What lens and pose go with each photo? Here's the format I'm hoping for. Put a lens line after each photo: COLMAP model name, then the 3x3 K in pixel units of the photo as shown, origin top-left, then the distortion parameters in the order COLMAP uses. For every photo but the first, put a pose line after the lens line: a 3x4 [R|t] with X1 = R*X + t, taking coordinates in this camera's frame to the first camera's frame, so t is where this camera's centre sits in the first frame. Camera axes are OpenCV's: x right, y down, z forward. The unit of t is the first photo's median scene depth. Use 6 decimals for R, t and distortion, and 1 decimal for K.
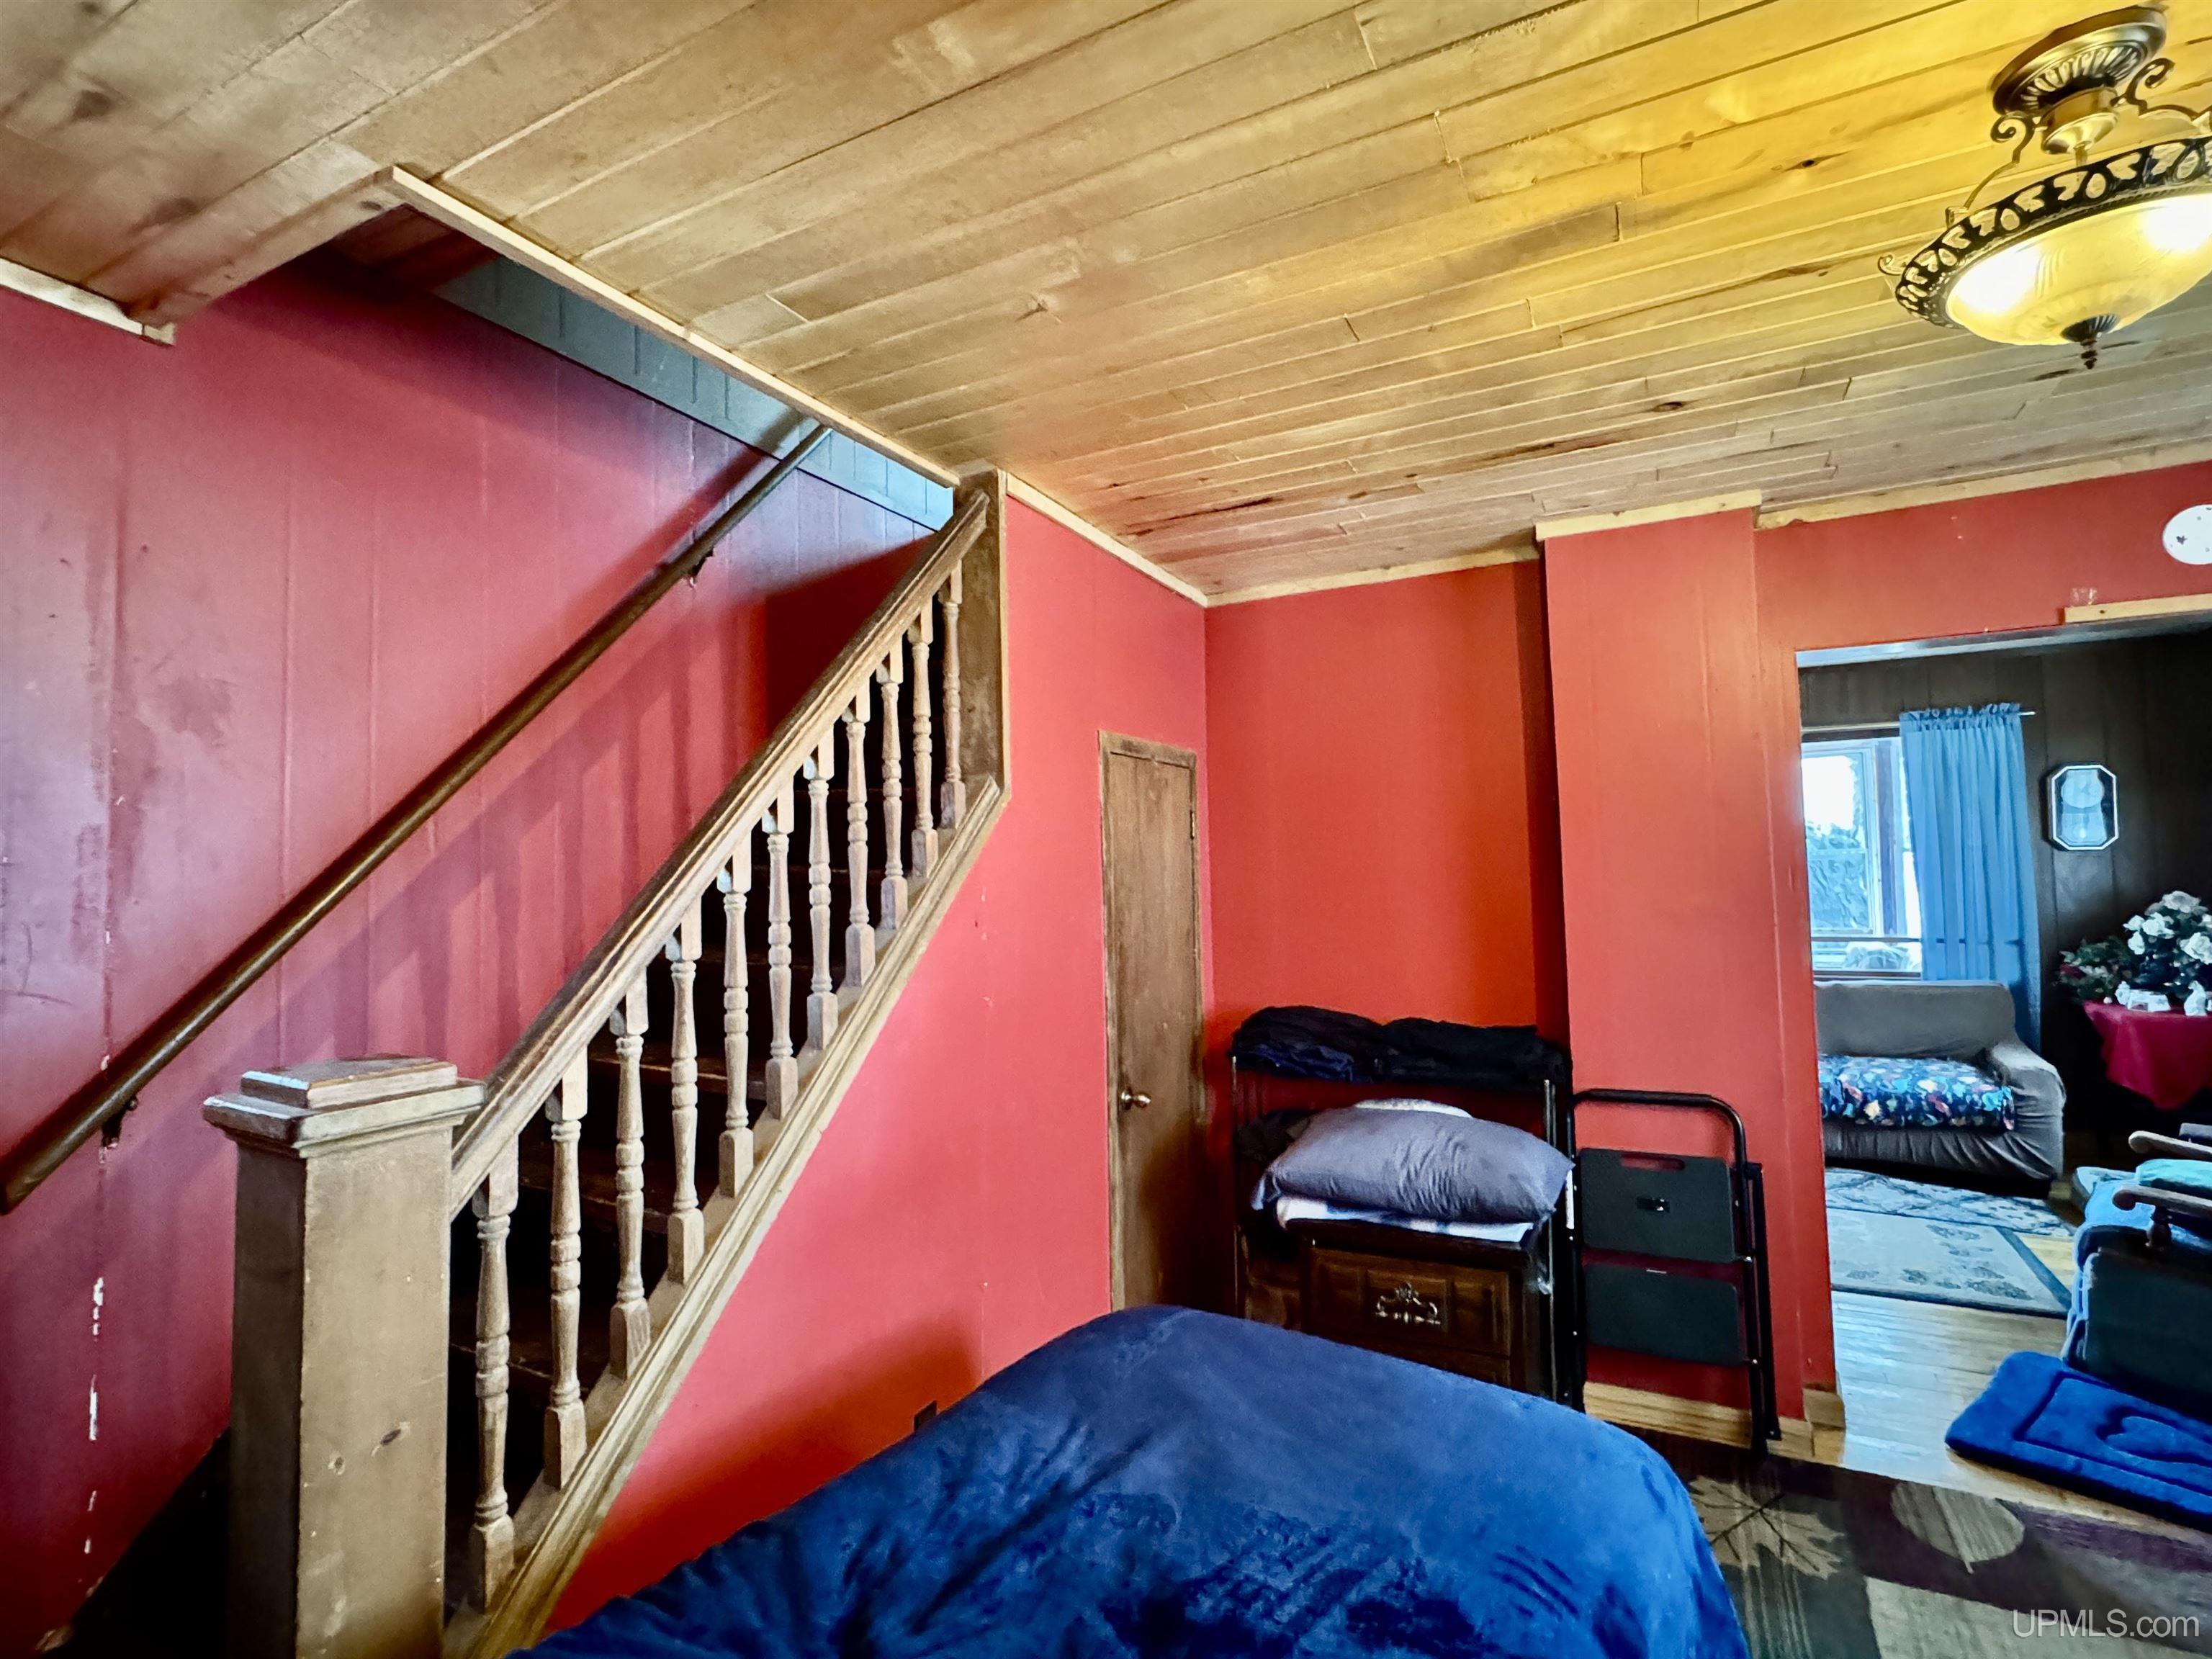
lens RADIAL K [[1073.6, 0, 1108.6], [0, 1073.6, 823.2], [0, 0, 1]] dist [-0.001659, -0.000702]
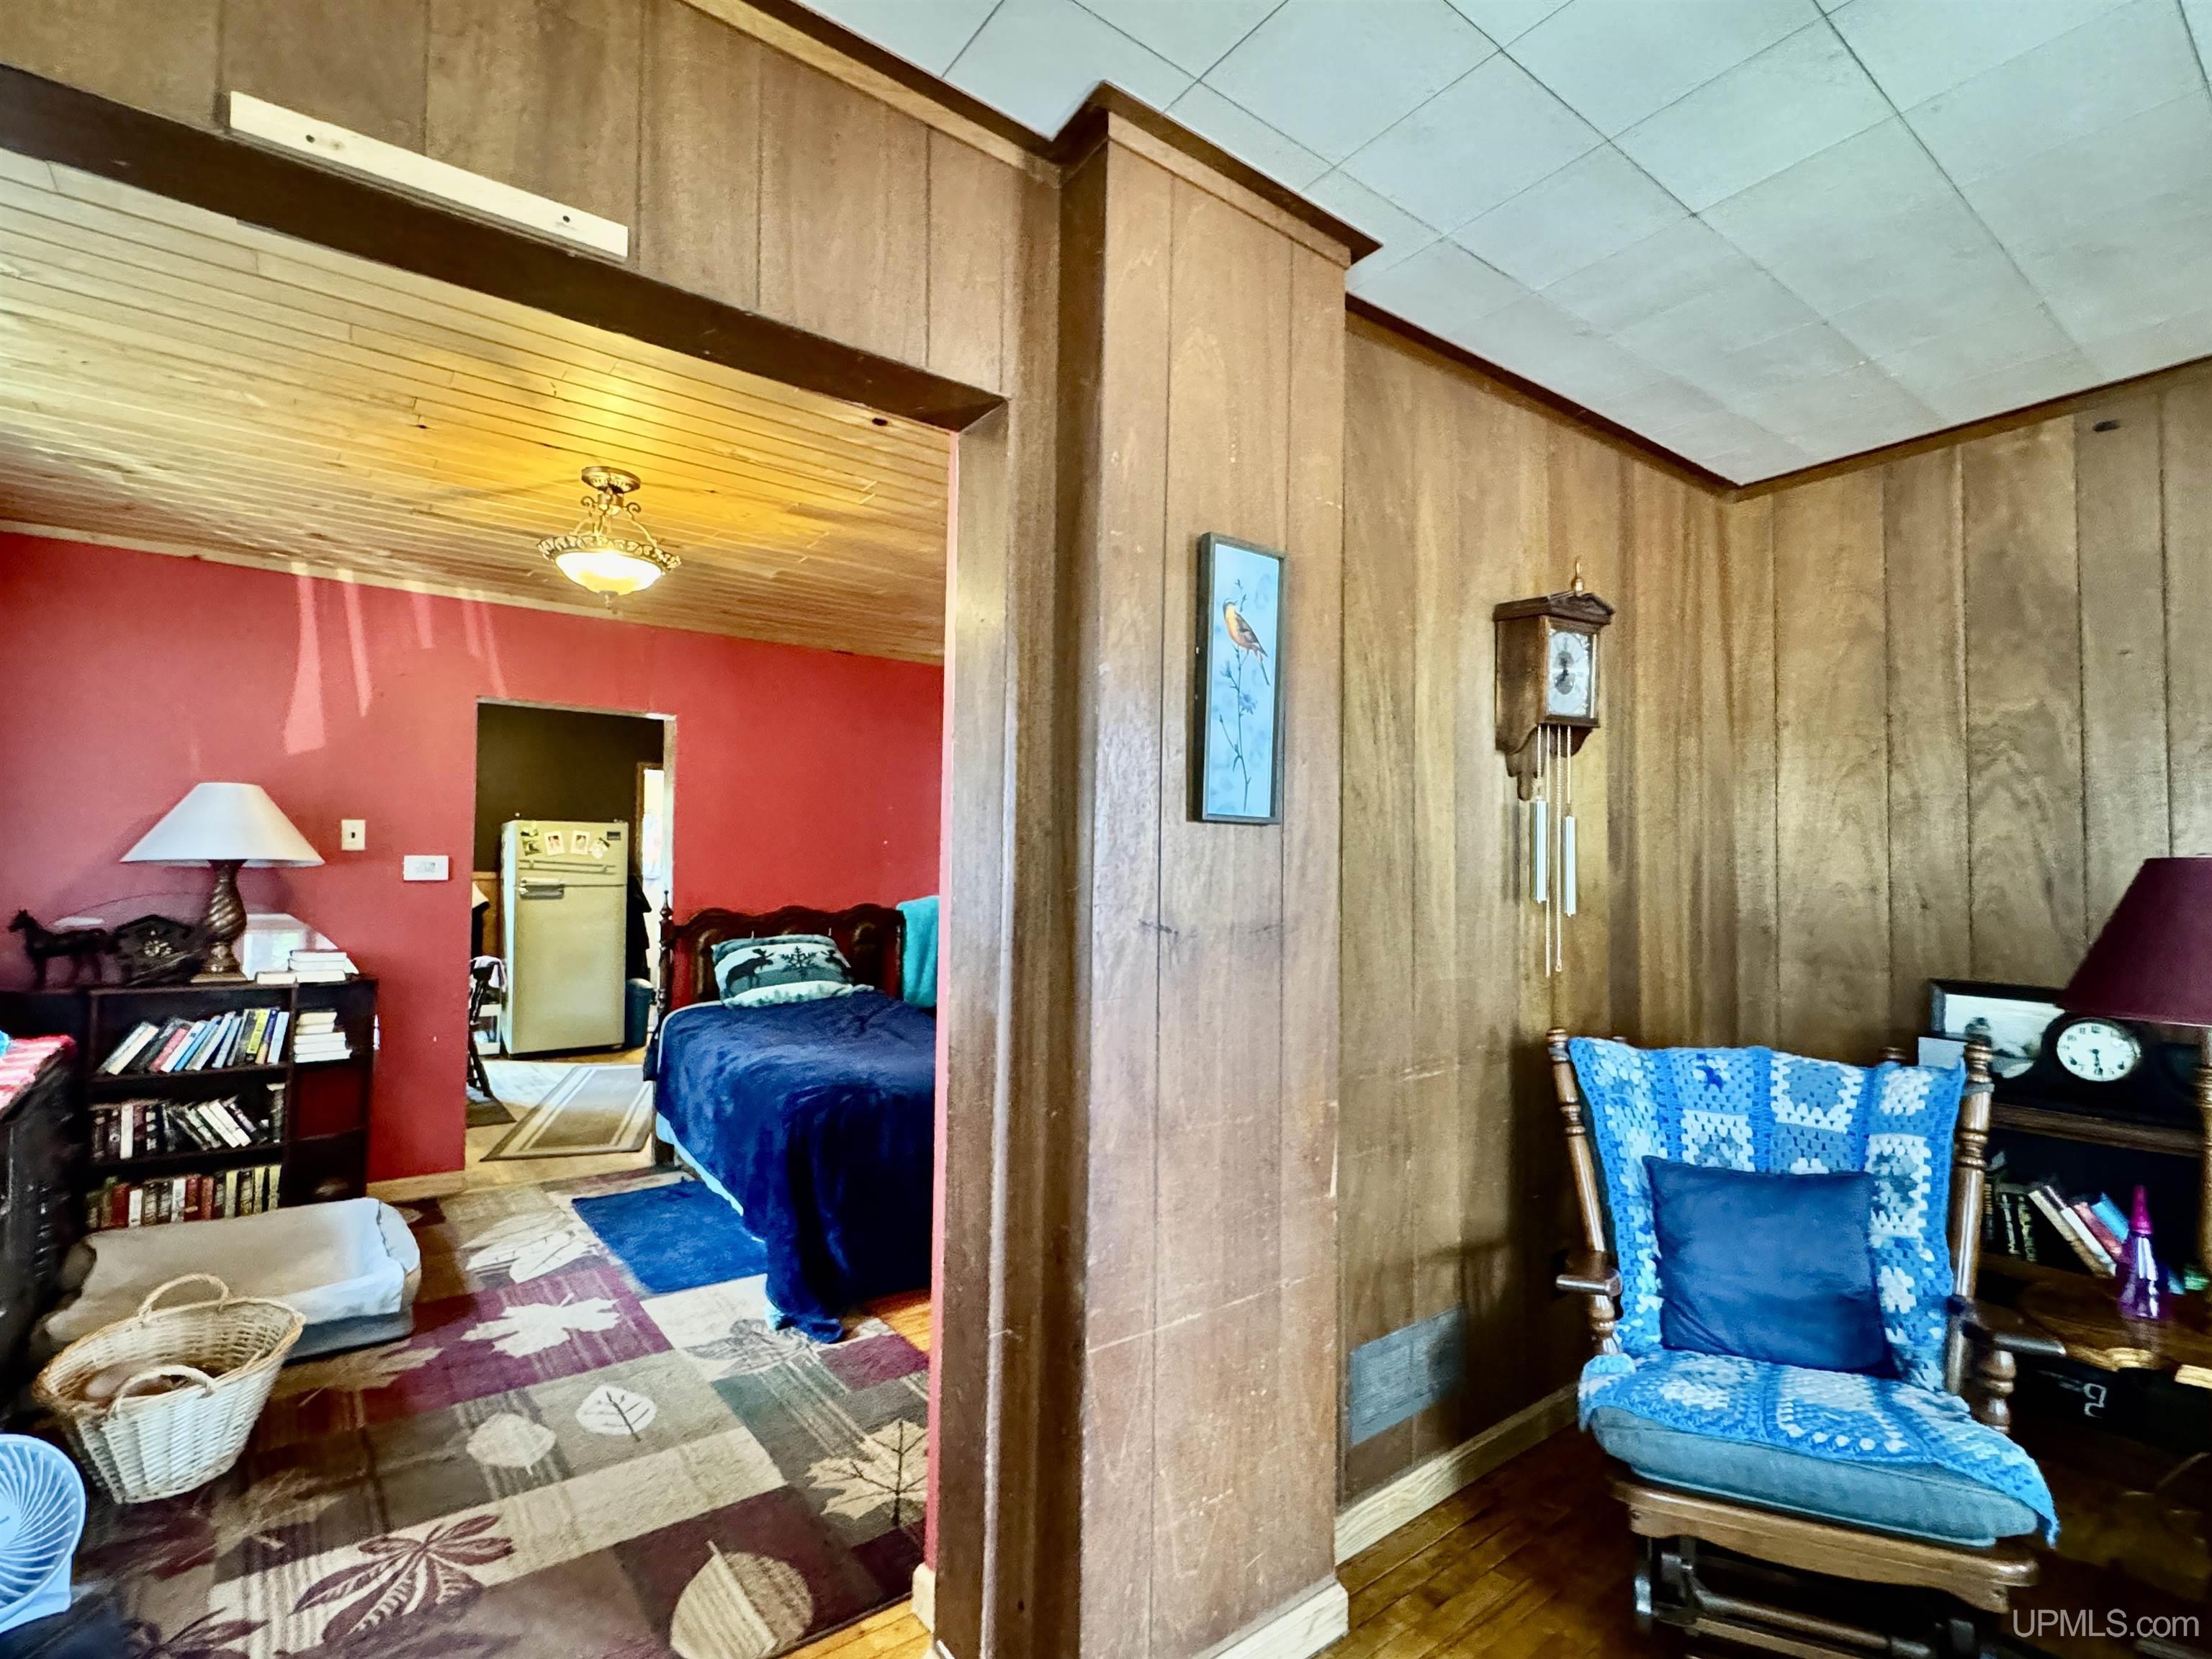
lens RADIAL K [[1073.6, 0, 1108.0], [0, 1073.6, 835.8], [0, 0, 1]] dist [-0.001659, -0.000702]
pose [[-0.418586, -0.011105, -0.908109, 0.823099], [0.040011, 0.998729, -0.030656, 0.063762], [0.907295, -0.049167, -0.417610, 0.941179]]
